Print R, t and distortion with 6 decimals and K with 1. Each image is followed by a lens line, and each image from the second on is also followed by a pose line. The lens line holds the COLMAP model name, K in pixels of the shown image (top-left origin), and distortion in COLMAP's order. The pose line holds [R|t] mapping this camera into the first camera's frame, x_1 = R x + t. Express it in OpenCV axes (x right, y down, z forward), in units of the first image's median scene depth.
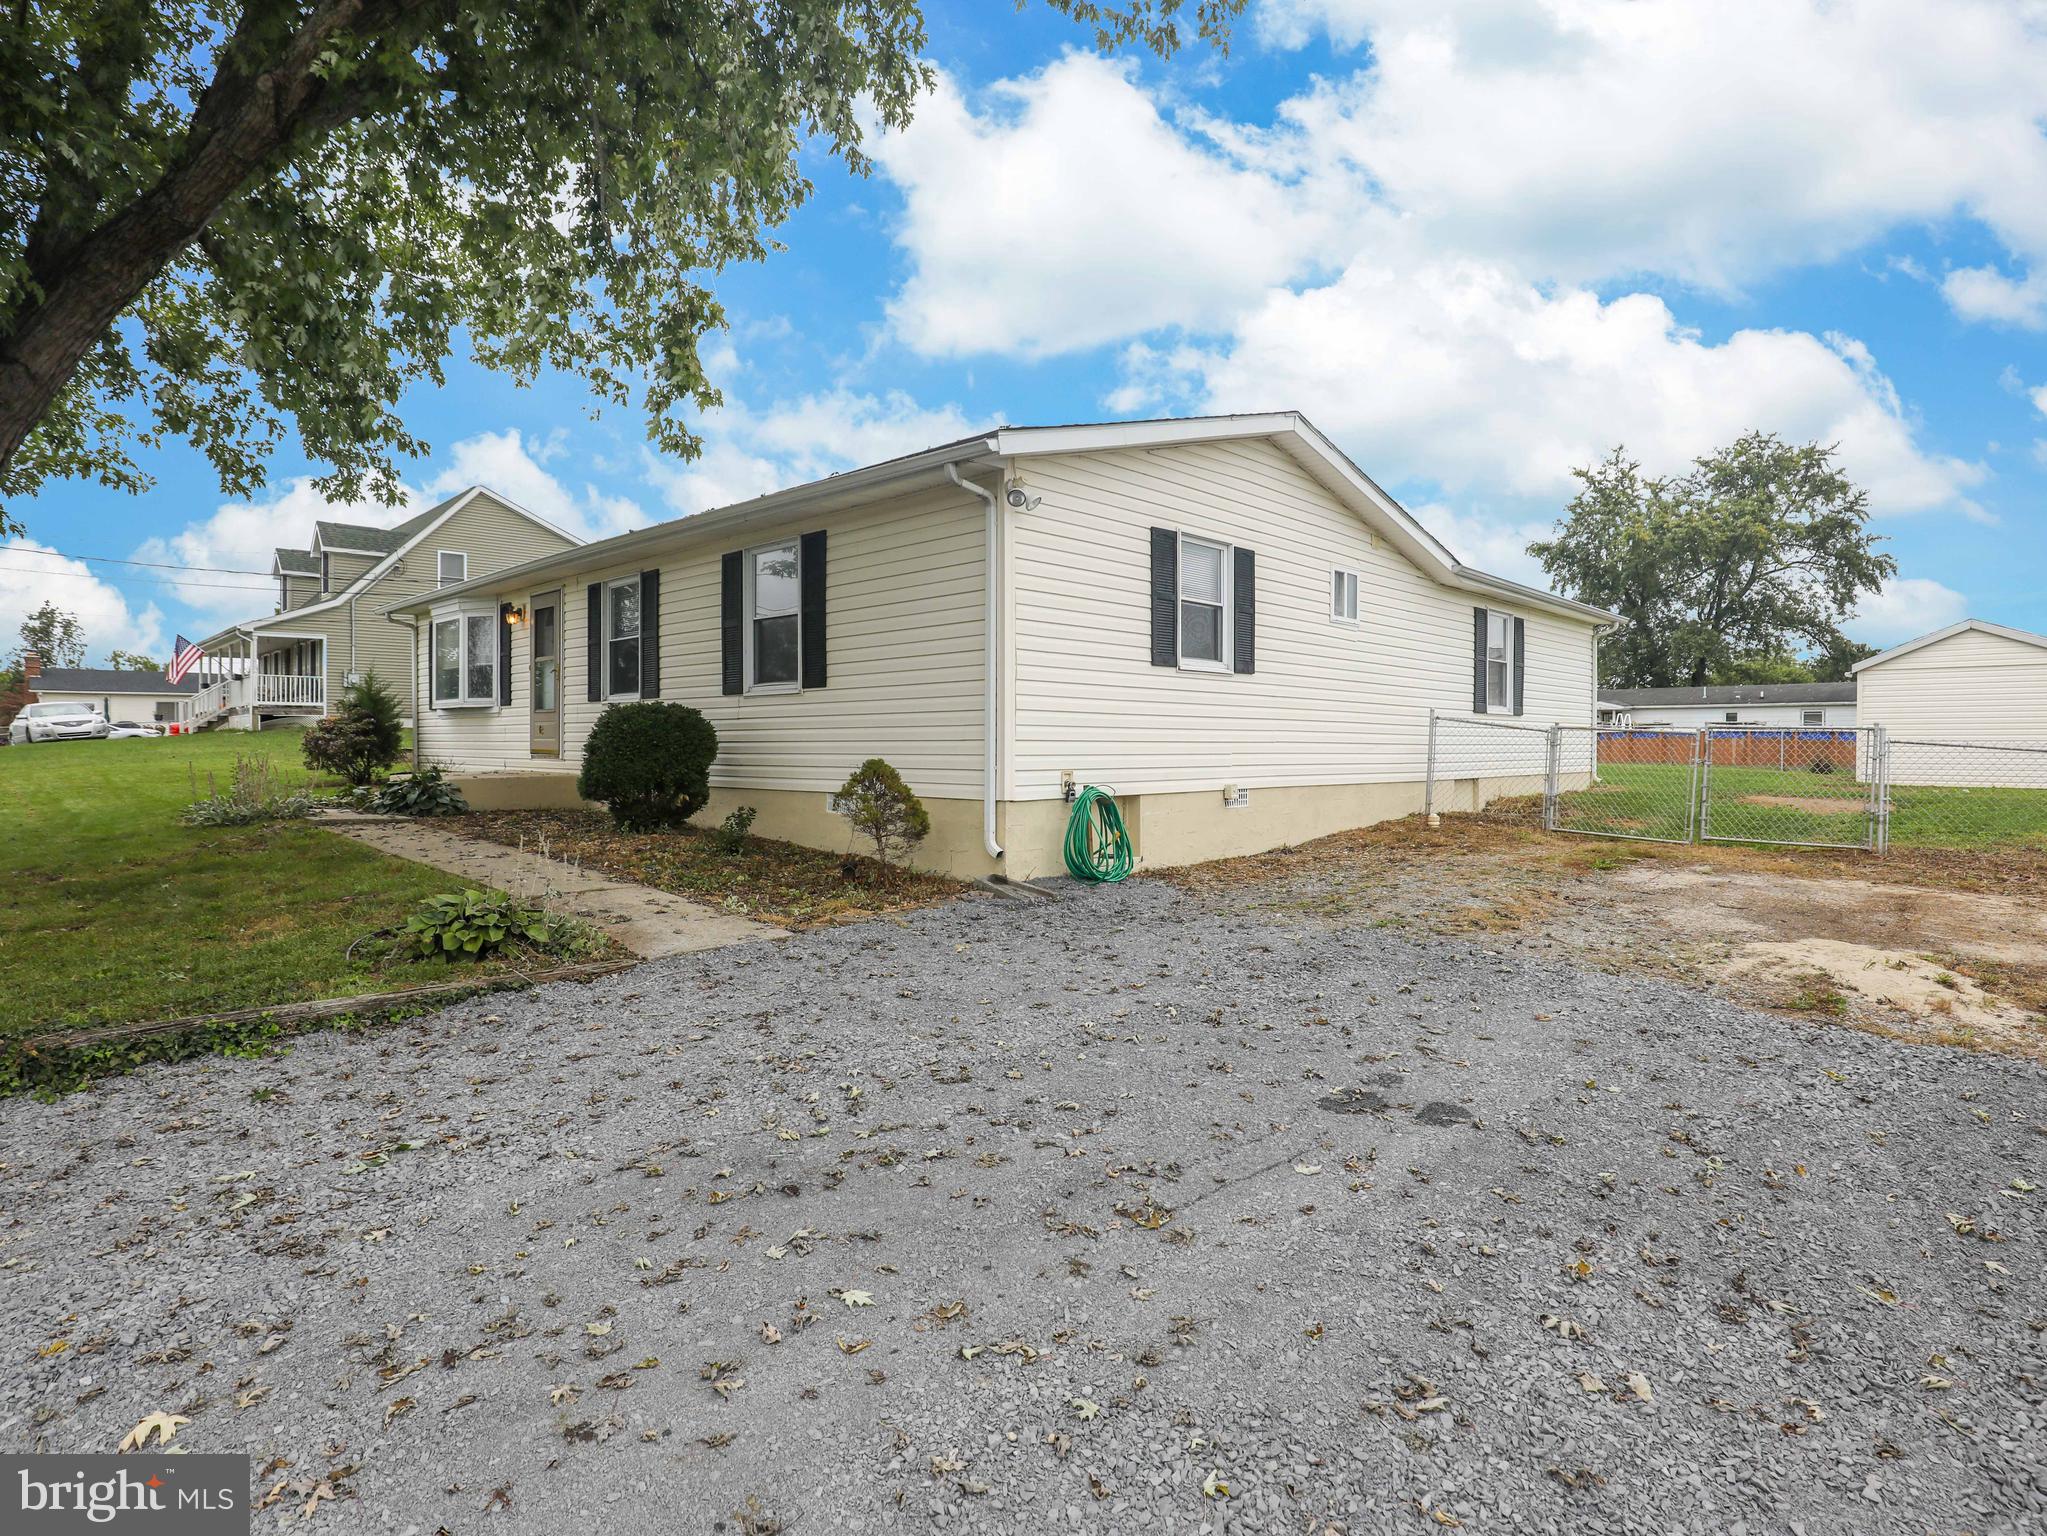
lens RADIAL K [[1070.7, 0, 1027.3], [0, 1070.7, 751.8], [0, 0, 1]] dist [-0.030801, 0.001520]
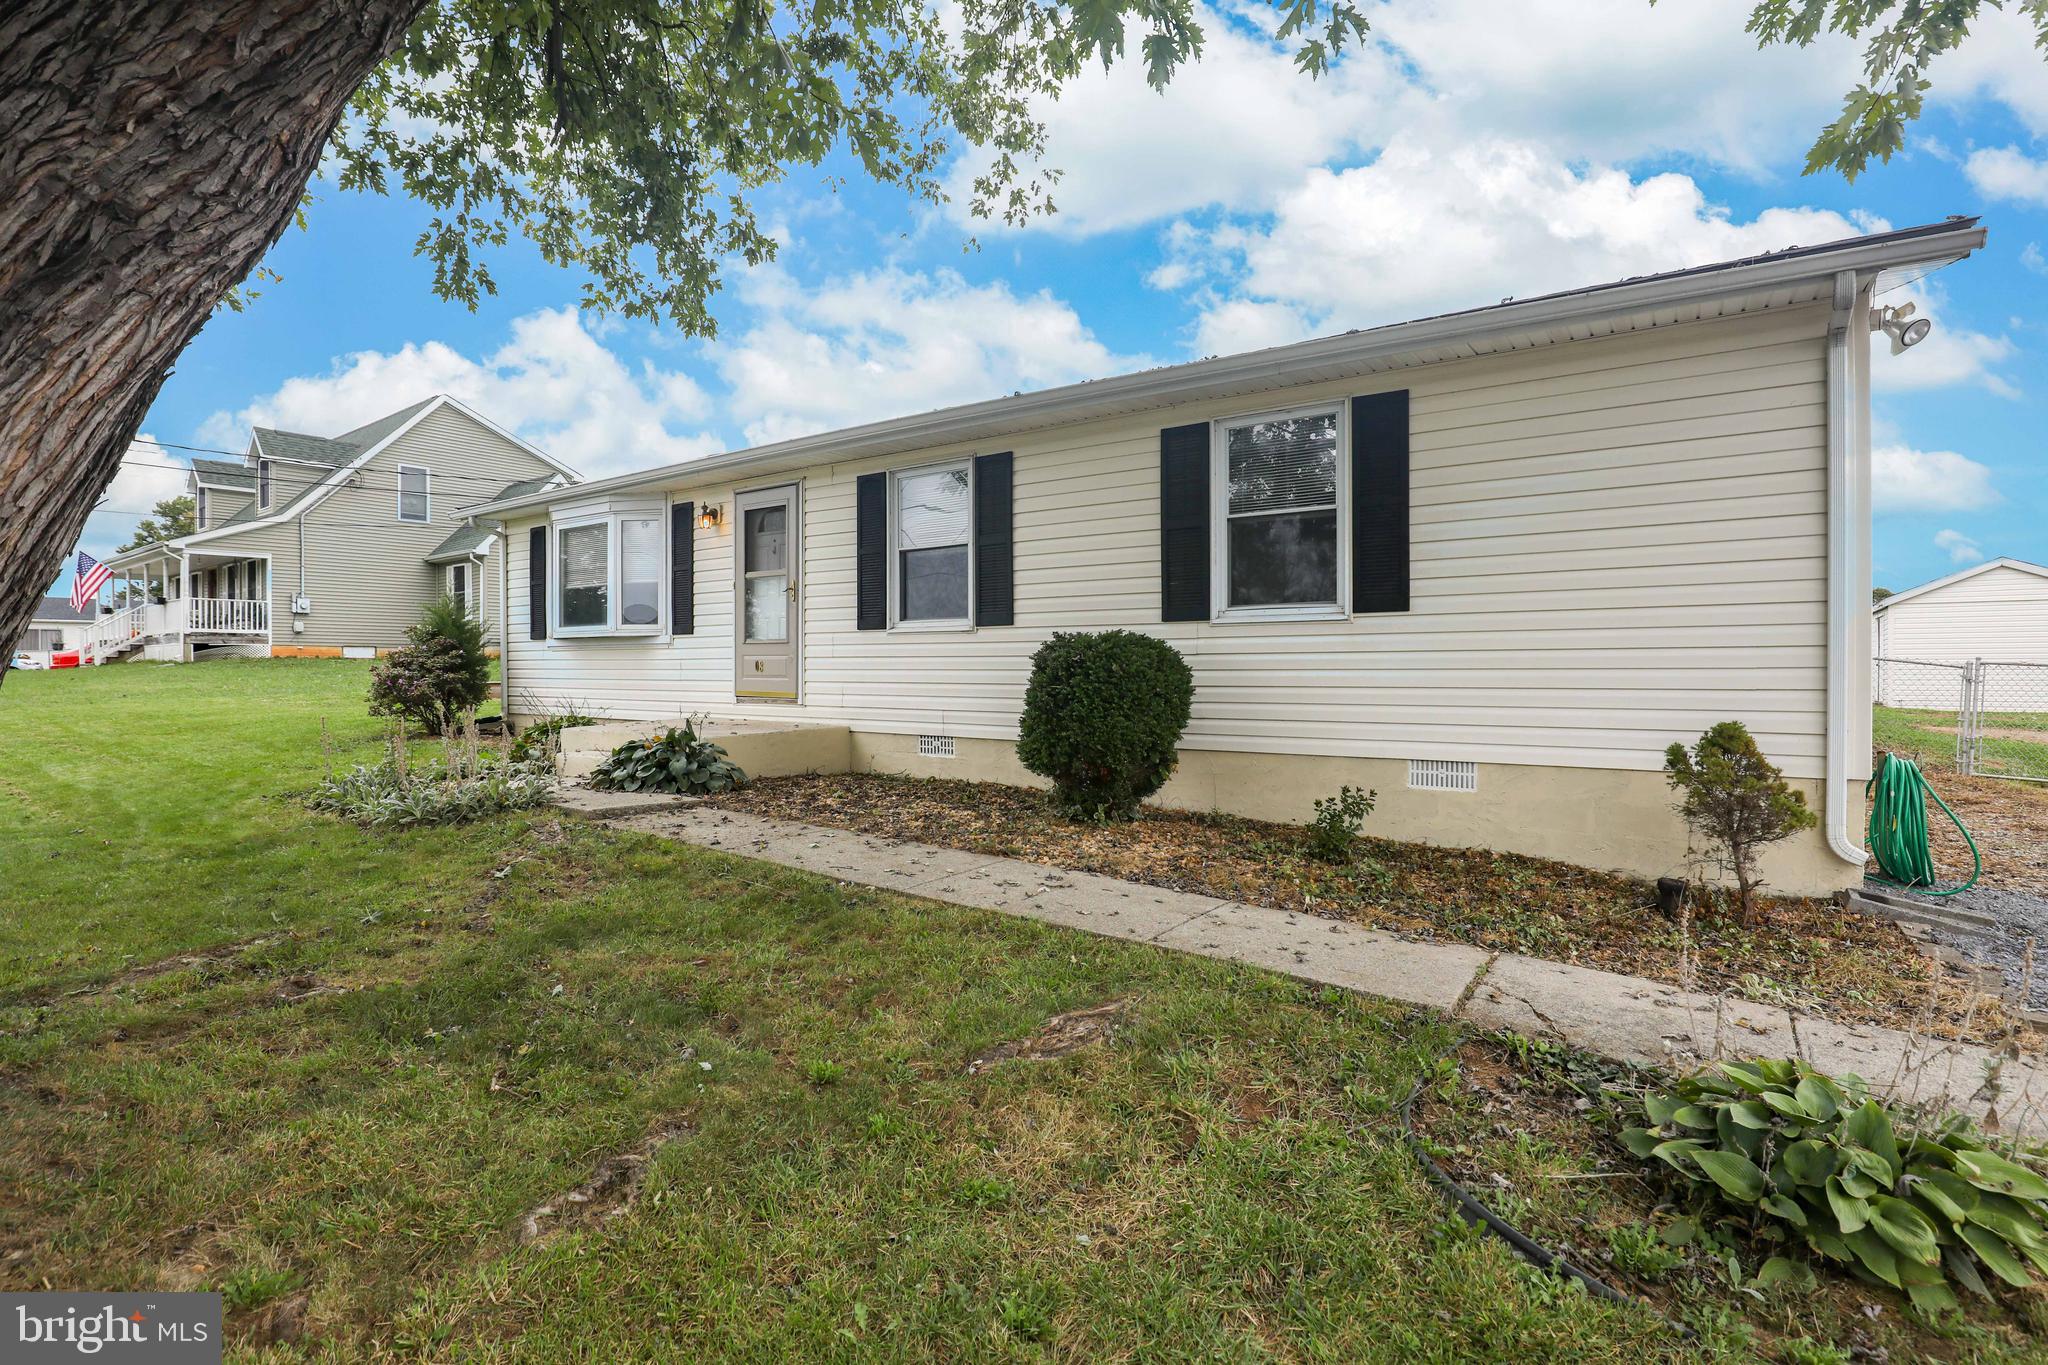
lens RADIAL K [[968.4, 0, 1024.0], [0, 968.4, 682.5], [0, 0, 1]] dist [-0.024825, 0.000203]
pose [[0.989794, -0.004557, 0.142434, -0.325684], [0.003692, 0.999973, 0.006333, -0.011192], [-0.142459, -0.005742, 0.989784, 0.248898]]
